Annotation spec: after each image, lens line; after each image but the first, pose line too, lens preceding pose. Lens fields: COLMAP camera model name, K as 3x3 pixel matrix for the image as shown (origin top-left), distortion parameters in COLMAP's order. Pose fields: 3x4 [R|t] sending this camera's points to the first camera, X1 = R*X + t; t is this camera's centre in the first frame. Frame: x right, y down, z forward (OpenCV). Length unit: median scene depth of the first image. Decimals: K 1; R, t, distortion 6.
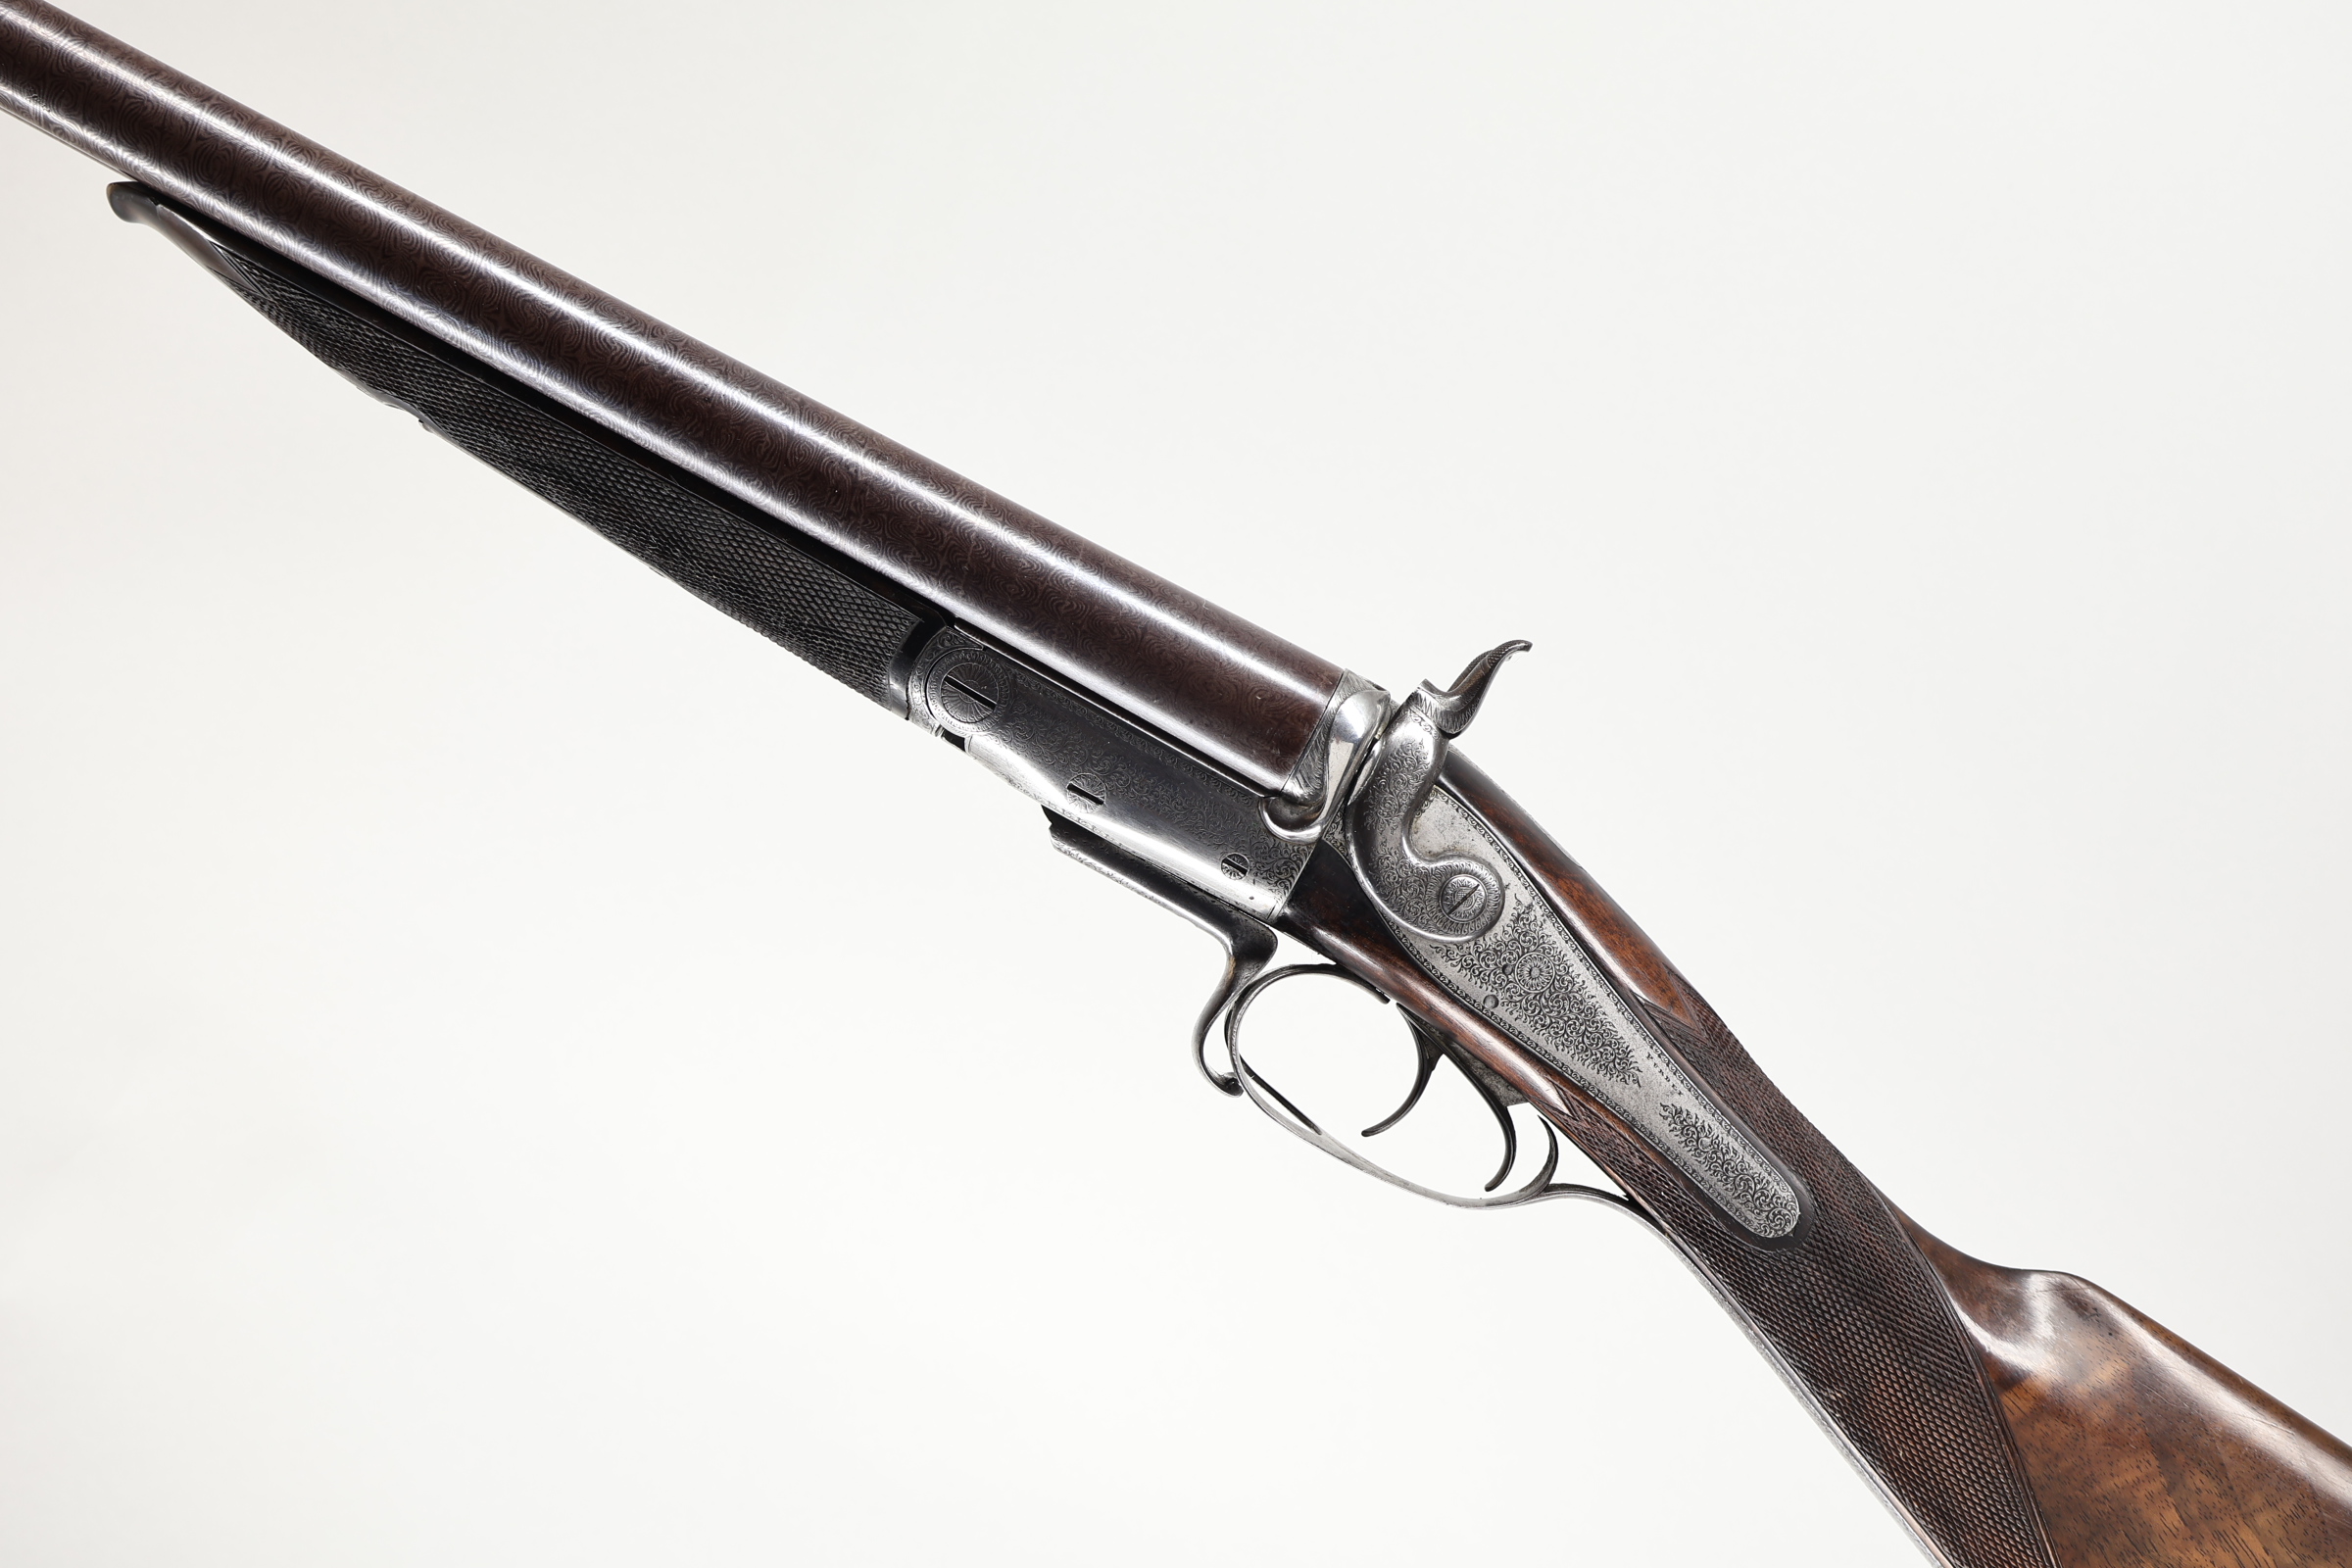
lens RADIAL K [[3092.0, 0, 1176.0], [0, 3092.0, 784.0], [0, 0, 1]] dist [0.000145, 0.043291]
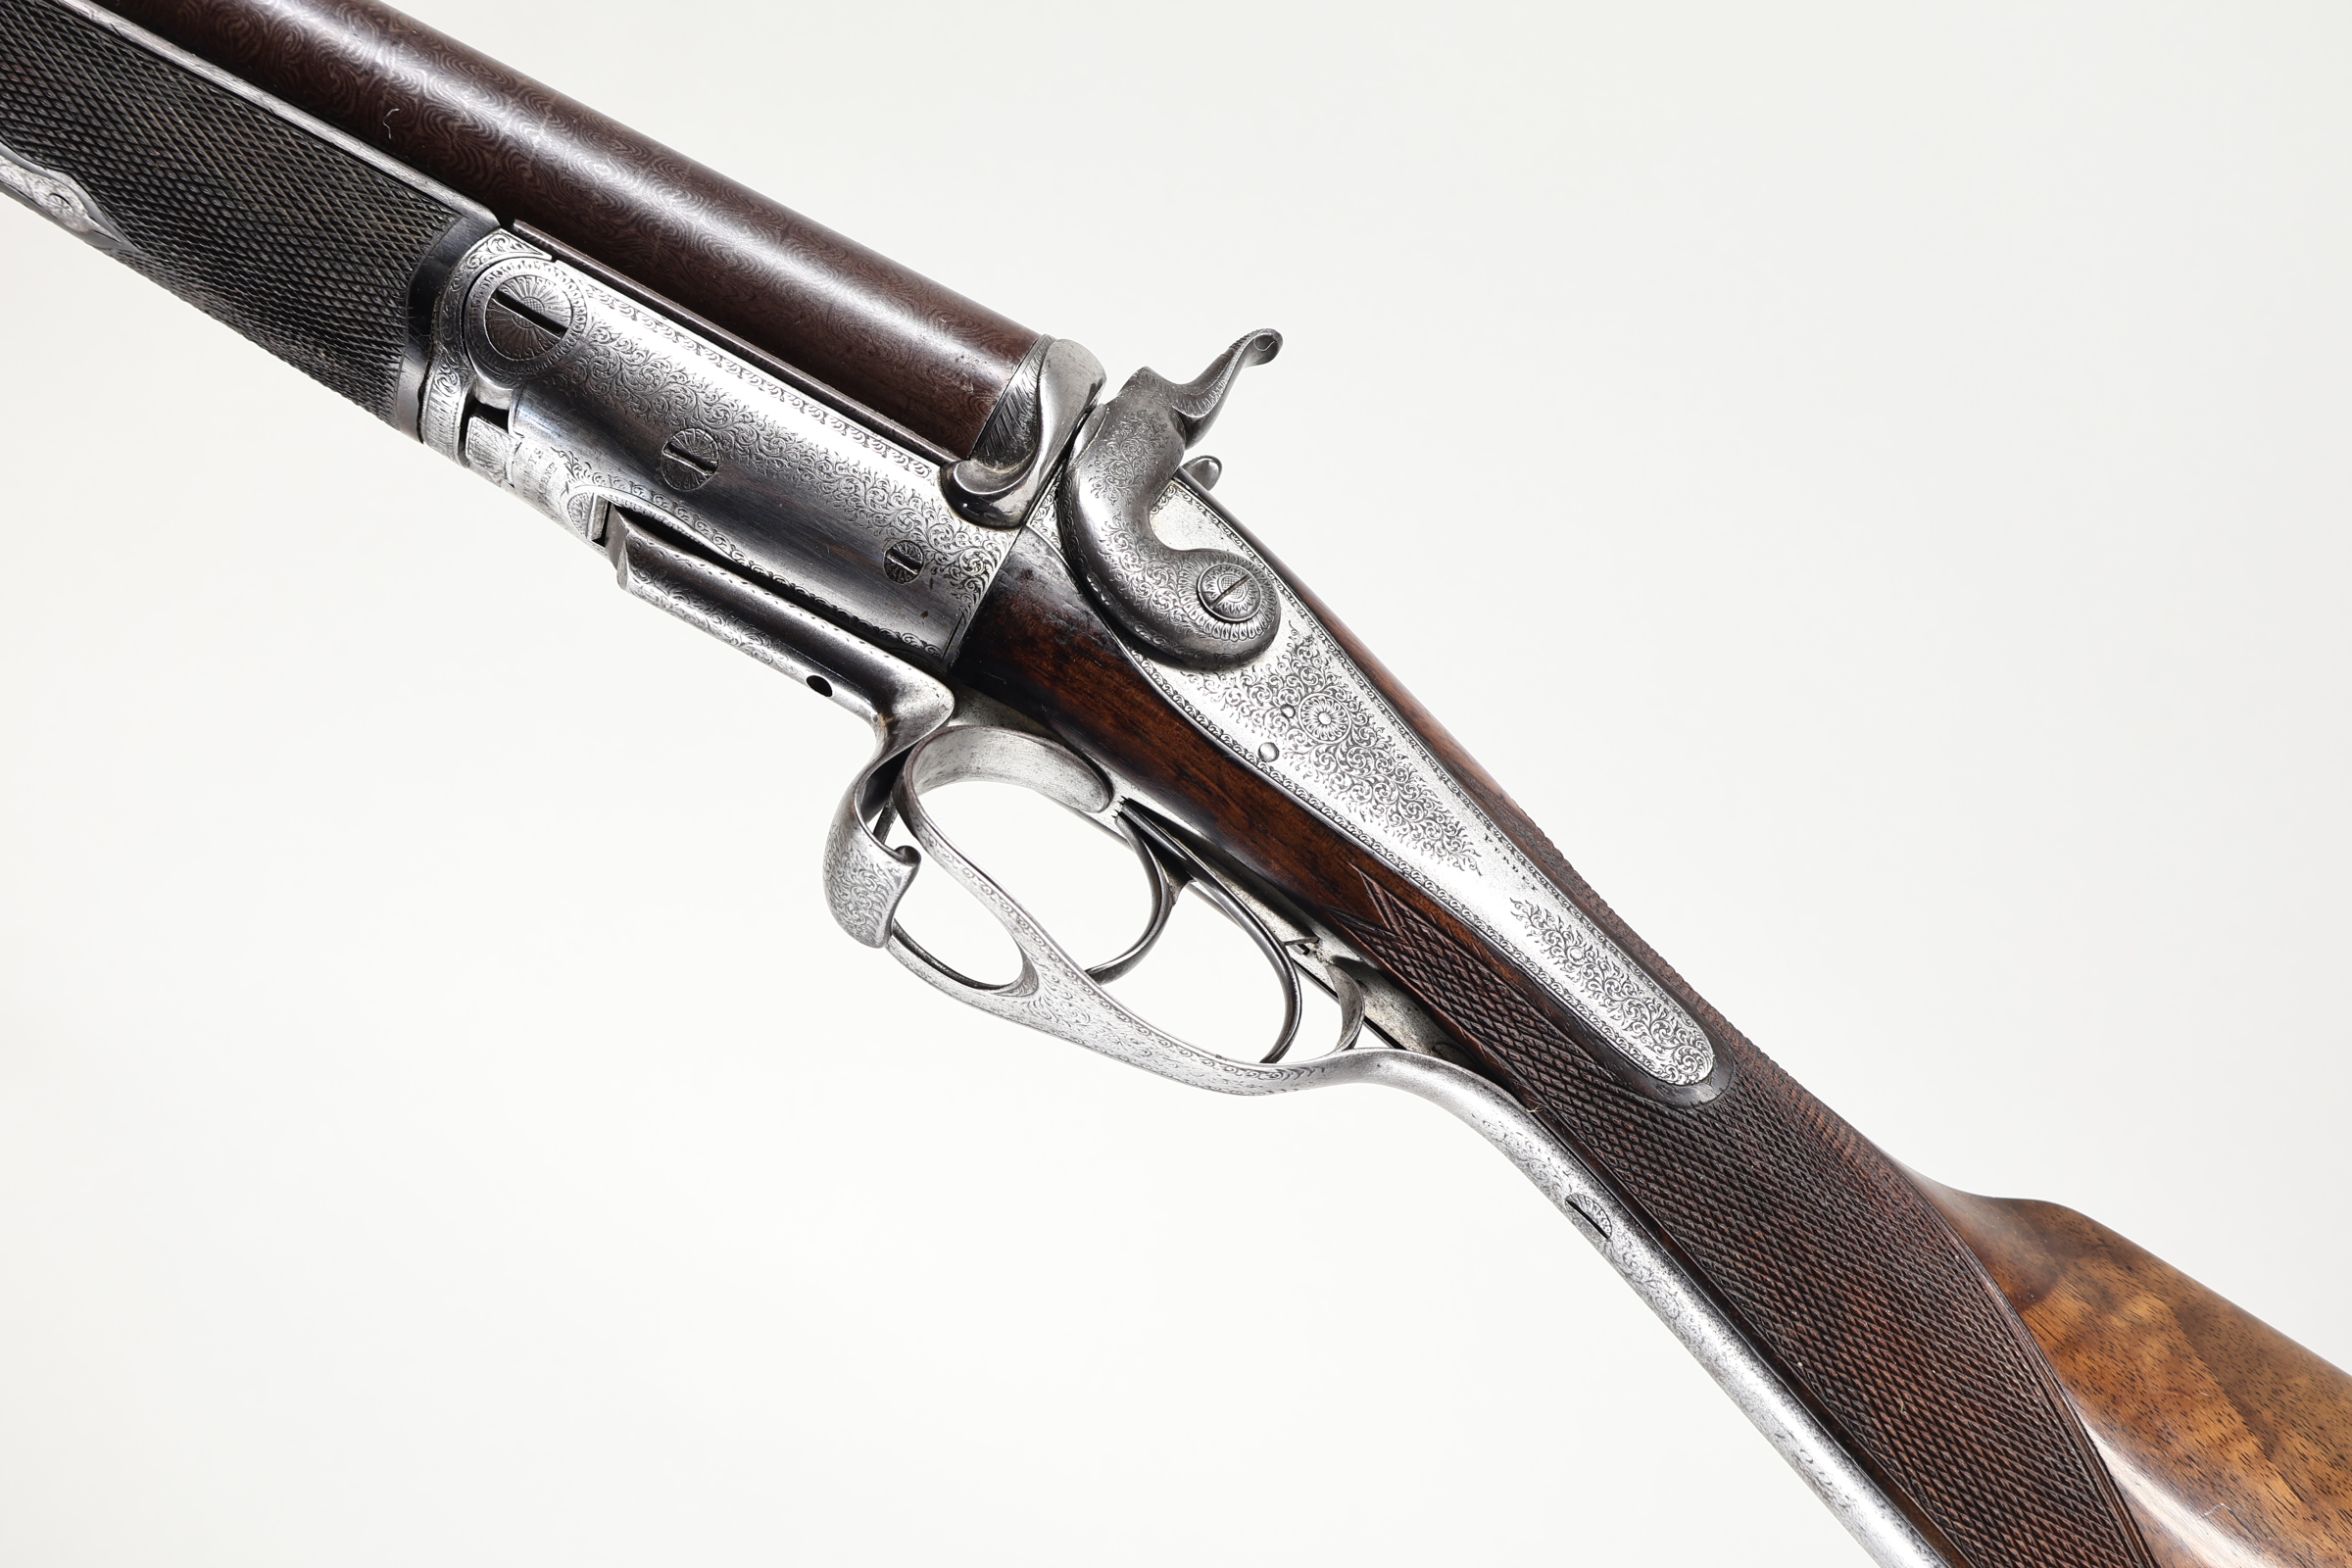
lens RADIAL K [[3092.0, 0, 1176.0], [0, 3092.0, 784.0], [0, 0, 1]] dist [0.000145, 0.043291]
pose [[0.962174, 0.064750, 0.264629, -0.103701], [0.072230, 0.875954, -0.476956, 0.409422], [-0.262686, 0.478029, 0.838143, 0.418331]]
